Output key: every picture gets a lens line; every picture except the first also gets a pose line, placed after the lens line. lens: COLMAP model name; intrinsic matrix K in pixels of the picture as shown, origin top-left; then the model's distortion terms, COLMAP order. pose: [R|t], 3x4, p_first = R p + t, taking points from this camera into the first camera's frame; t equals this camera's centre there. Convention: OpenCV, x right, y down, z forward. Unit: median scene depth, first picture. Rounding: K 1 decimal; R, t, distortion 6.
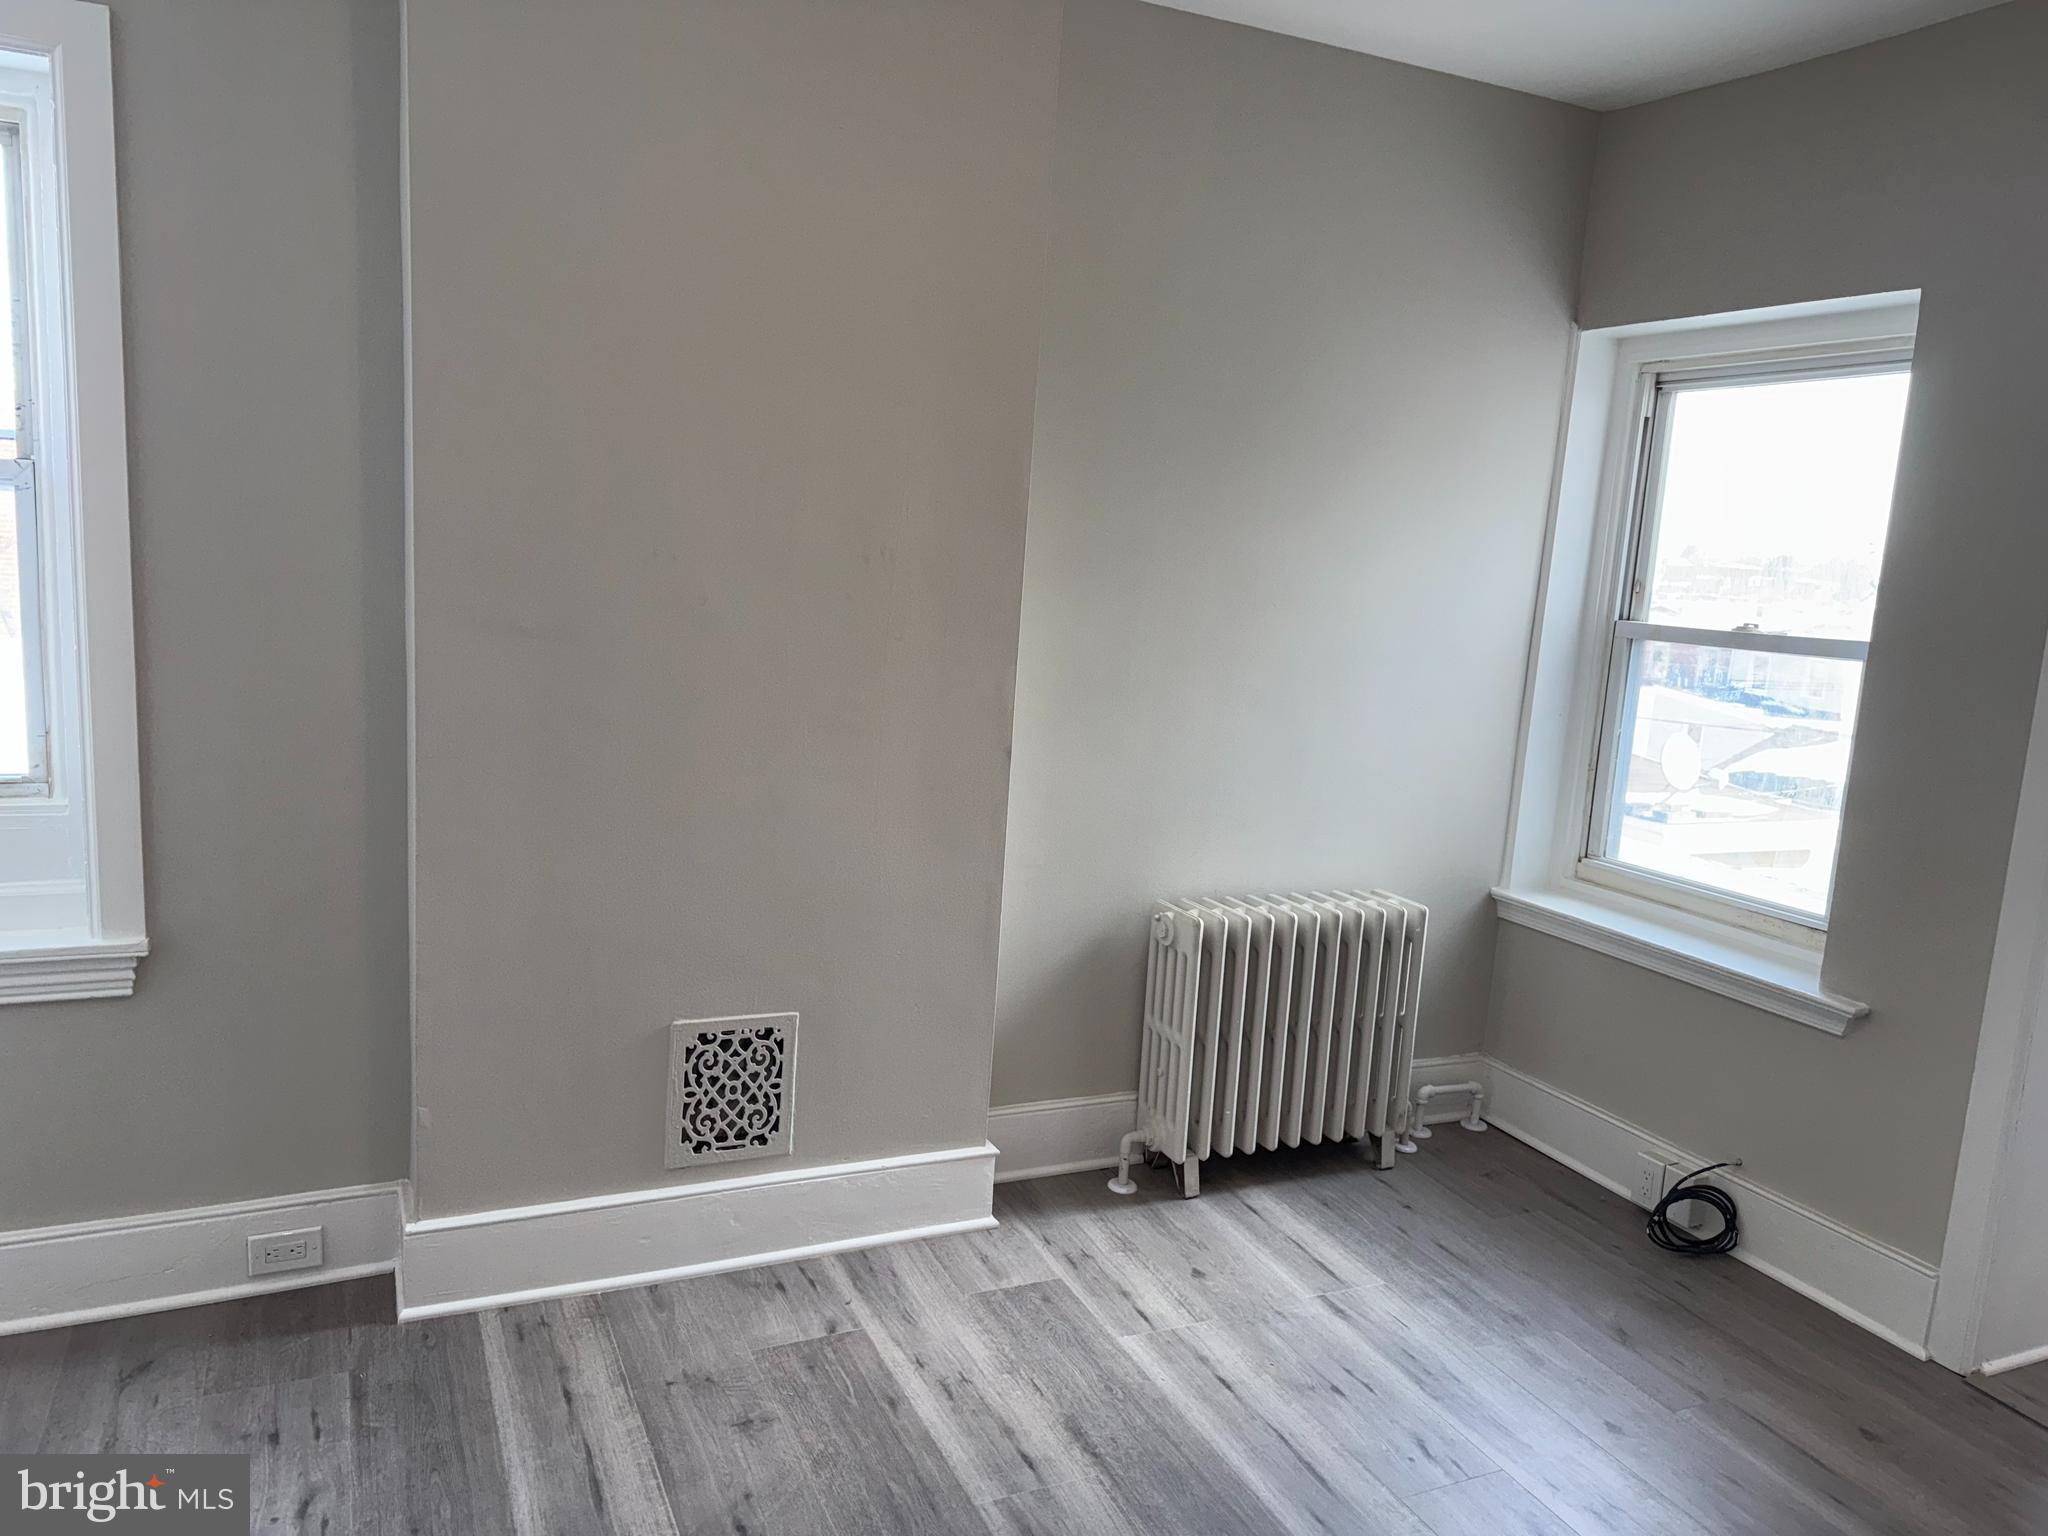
lens RADIAL K [[1472.8, 0, 1013.3], [0, 1472.8, 777.0], [0, 0, 1]] dist [0.056034, -0.051863]
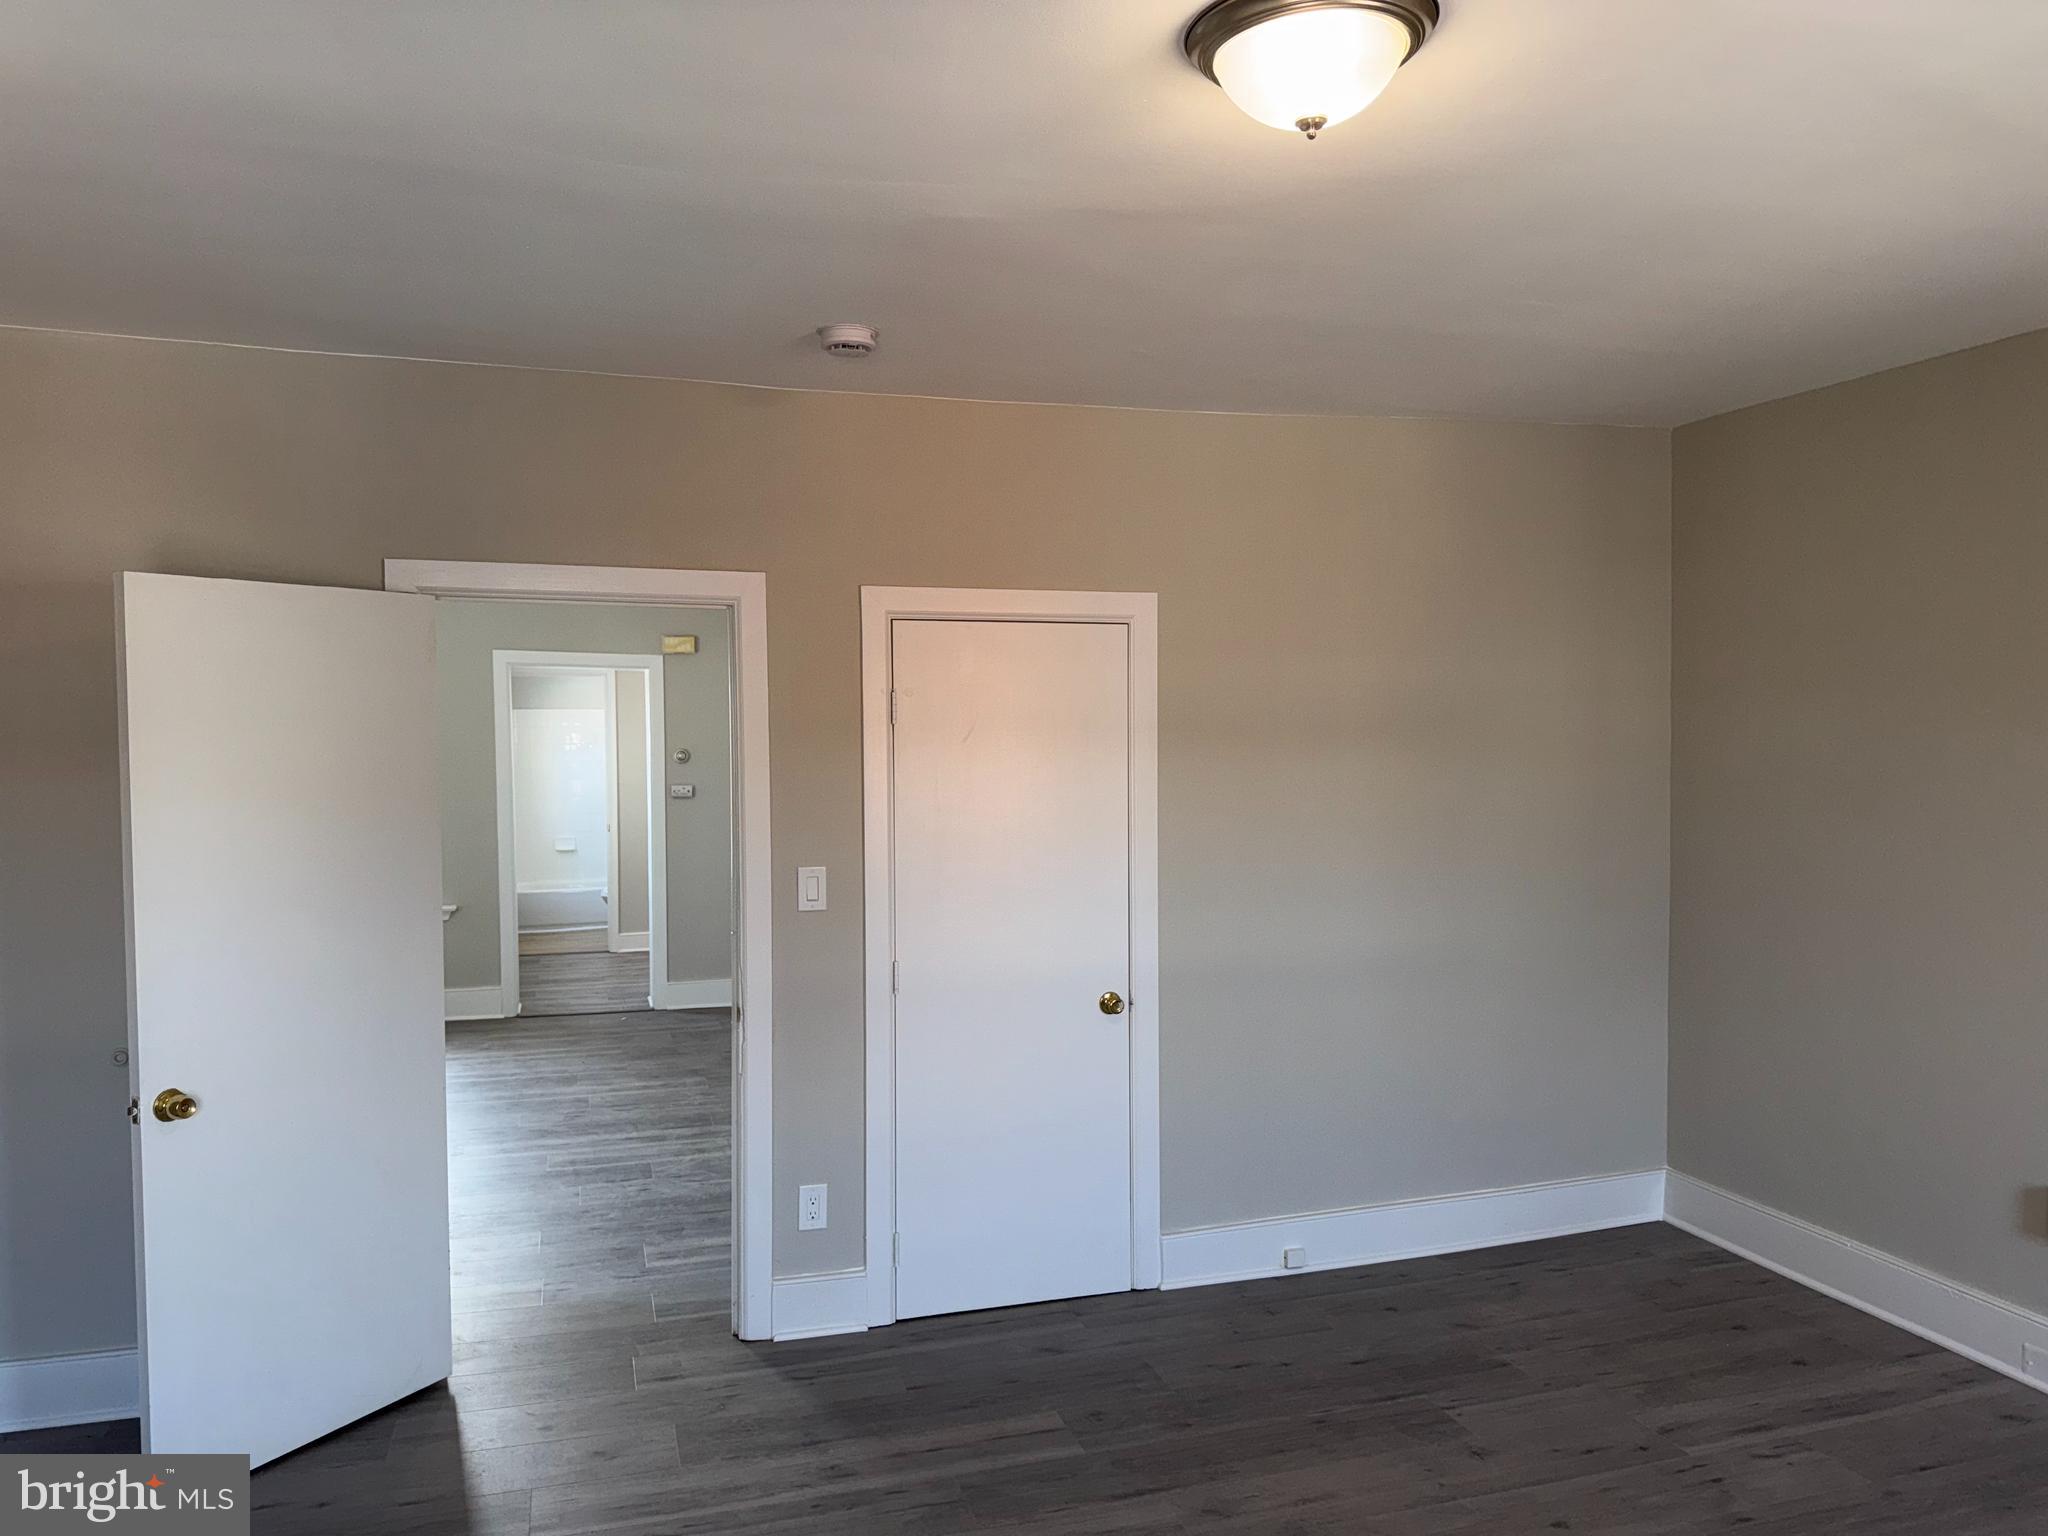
lens RADIAL K [[1430.9, 0, 1022.7], [0, 1430.9, 774.0], [0, 0, 1]] dist [0.138633, -0.232860]
pose [[0.141131, -0.101580, 0.984766, -1.643365], [0.168092, 0.982737, 0.077281, -0.100384], [-0.975616, 0.154624, 0.155770, -0.406548]]
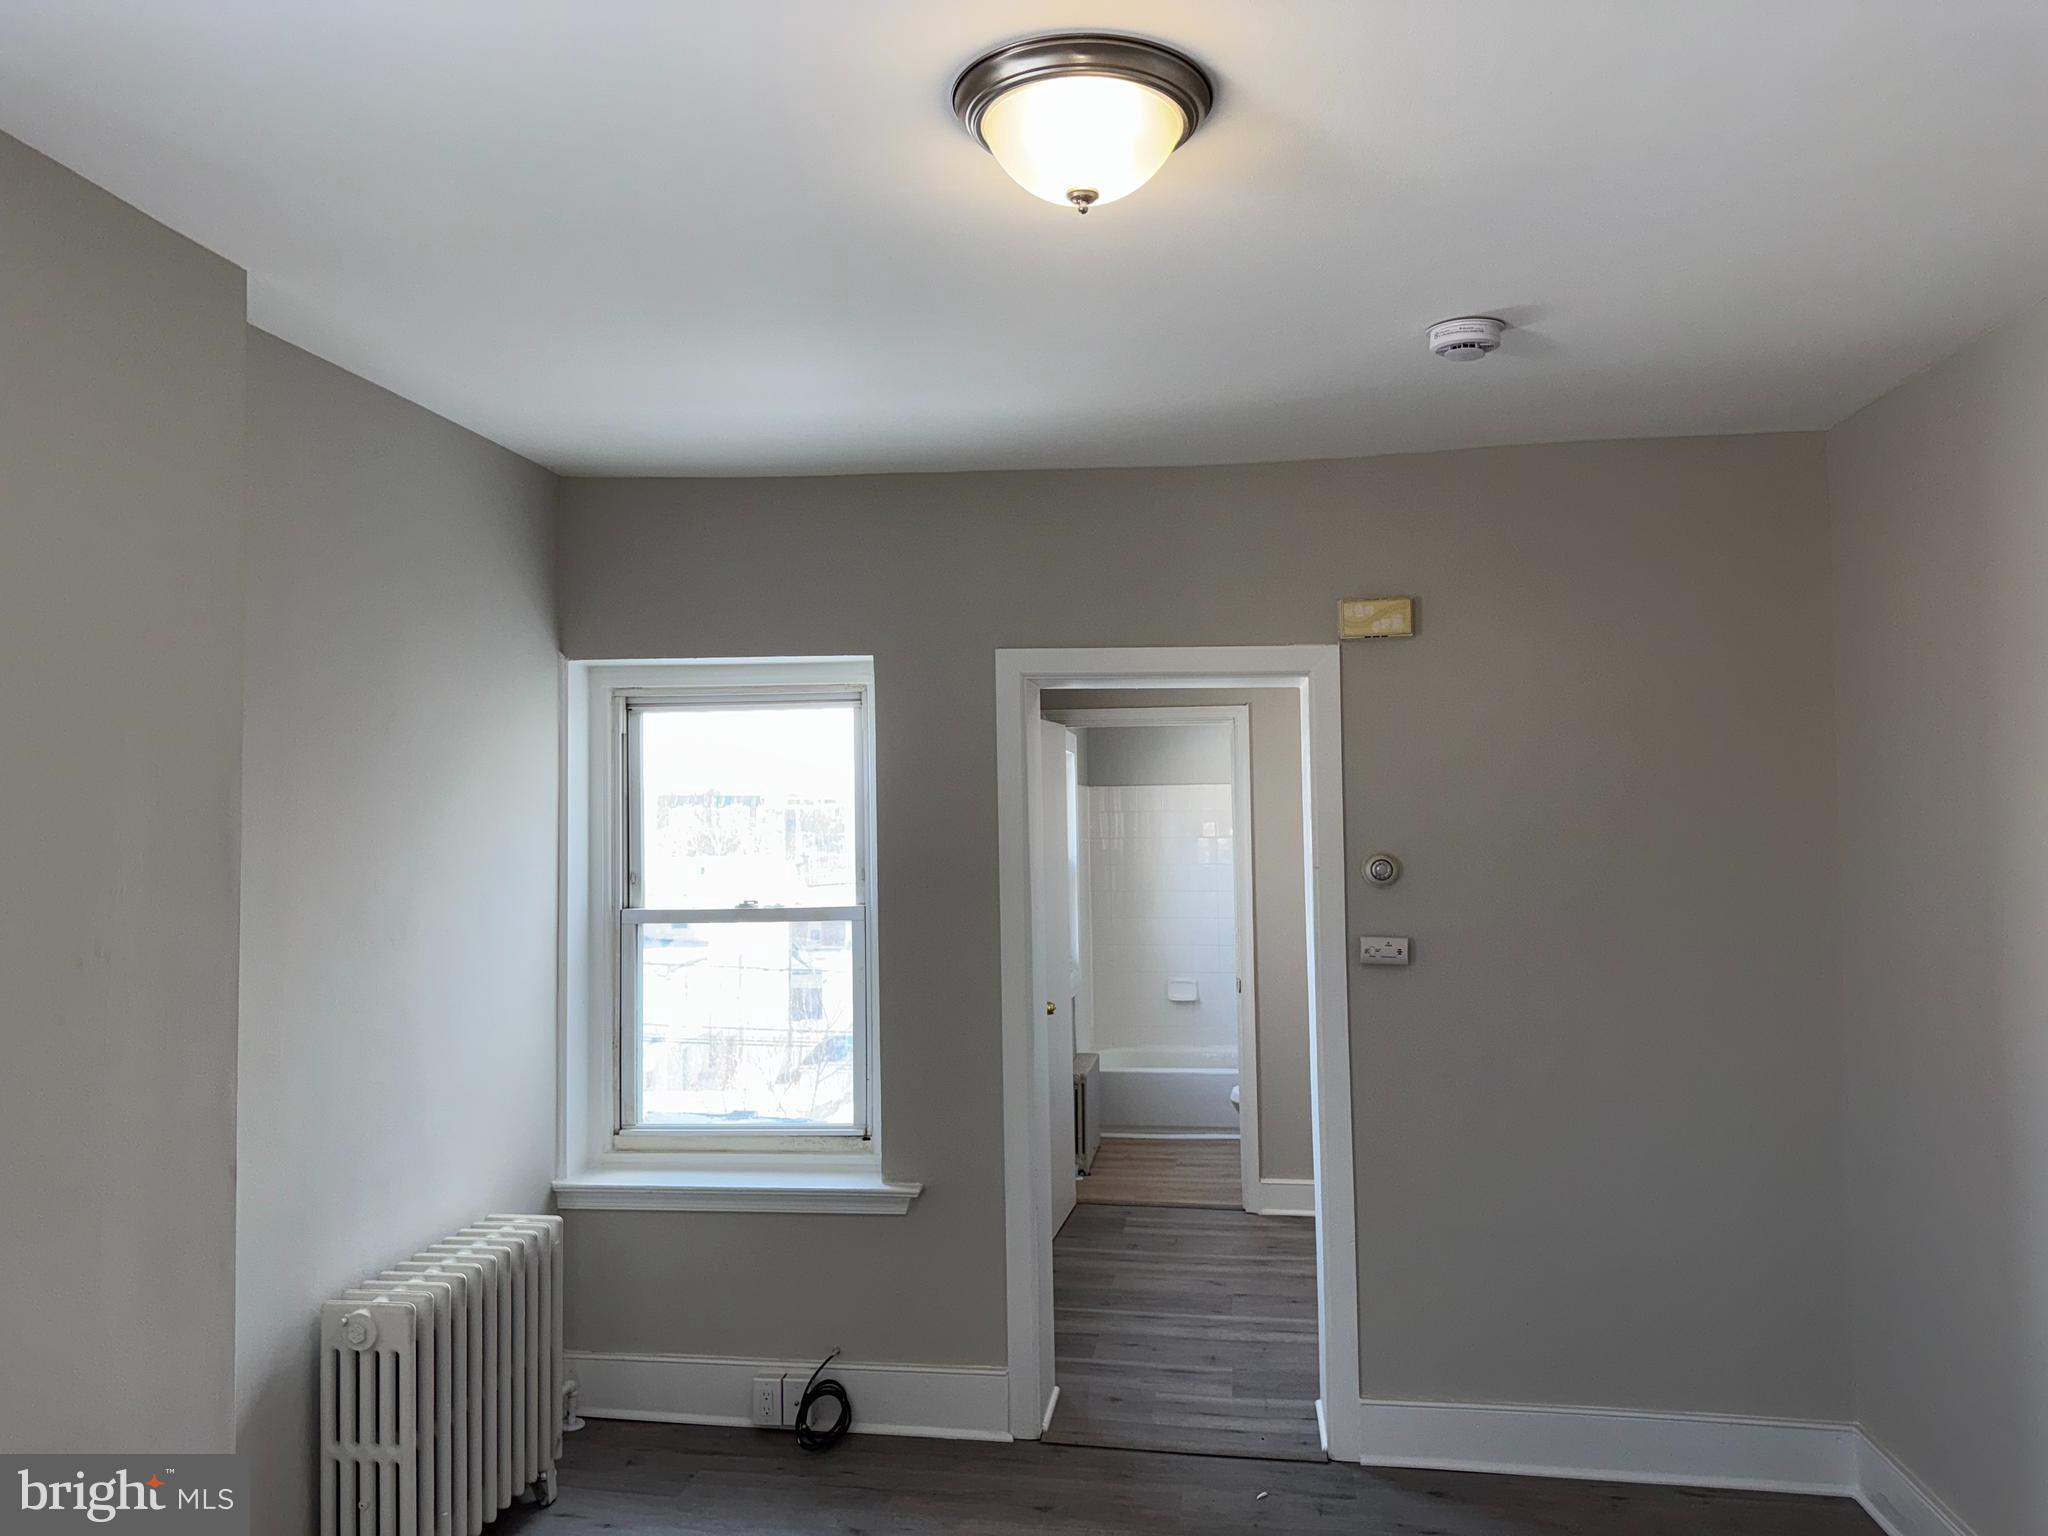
lens RADIAL K [[1430.9, 0, 1022.7], [0, 1430.9, 774.0], [0, 0, 1]] dist [0.138633, -0.232860]
pose [[0.549912, -0.044570, 0.834033, -0.364883], [0.179707, 0.981501, -0.066037, -0.086728], [-0.815661, 0.186196, 0.547748, 0.146764]]
